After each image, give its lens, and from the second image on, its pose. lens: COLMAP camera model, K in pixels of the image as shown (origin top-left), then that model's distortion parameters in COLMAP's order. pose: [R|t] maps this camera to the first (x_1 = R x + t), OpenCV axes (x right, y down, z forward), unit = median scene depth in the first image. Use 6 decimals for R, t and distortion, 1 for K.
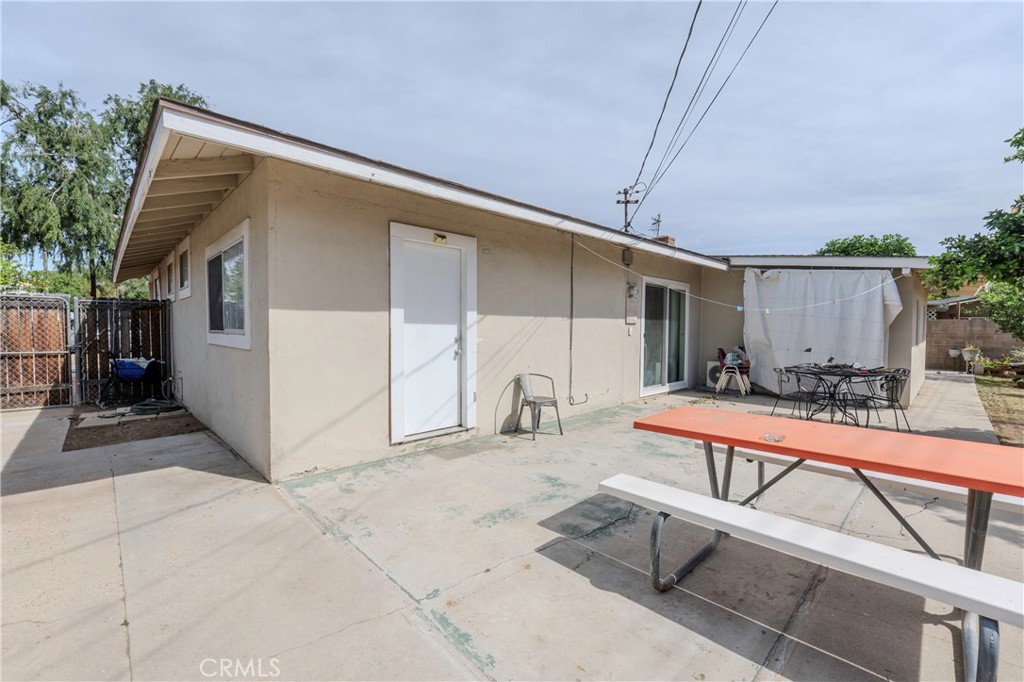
lens RADIAL K [[435.0, 0, 505.2], [0, 435.0, 342.3], [0, 0, 1]] dist [-0.024960, -0.000433]
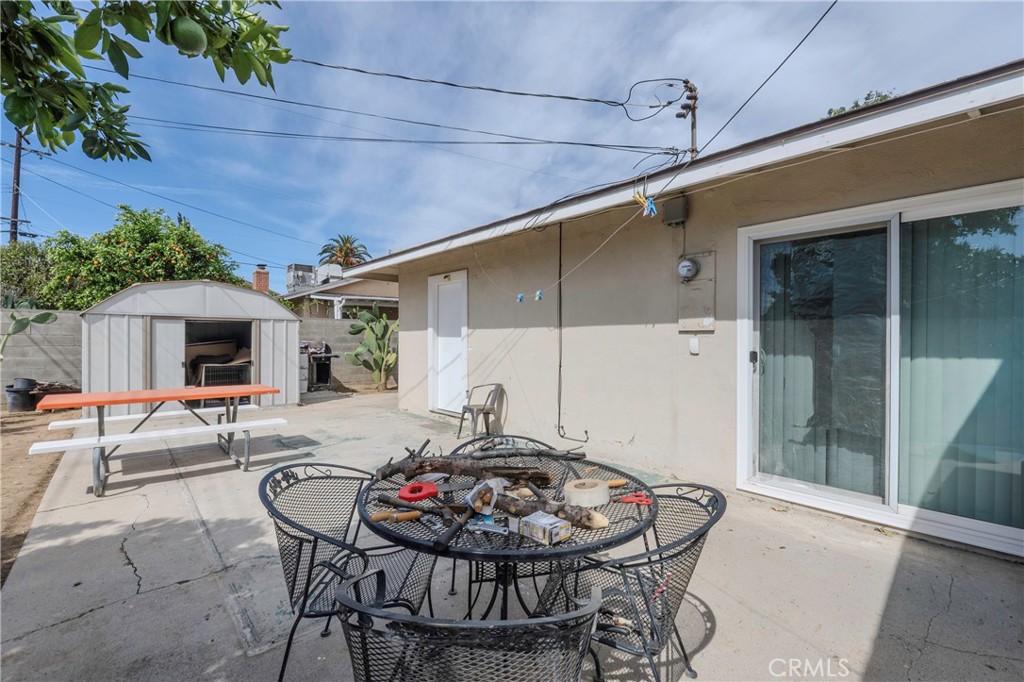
lens RADIAL K [[435.0, 0, 504.4], [0, 435.0, 339.4], [0, 0, 1]] dist [-0.024960, -0.000433]
pose [[-0.046982, 0.001243, -0.998895, 1.048488], [-0.032741, 0.999460, 0.002783, -0.035808], [0.998359, 0.032835, -0.046916, 1.024770]]
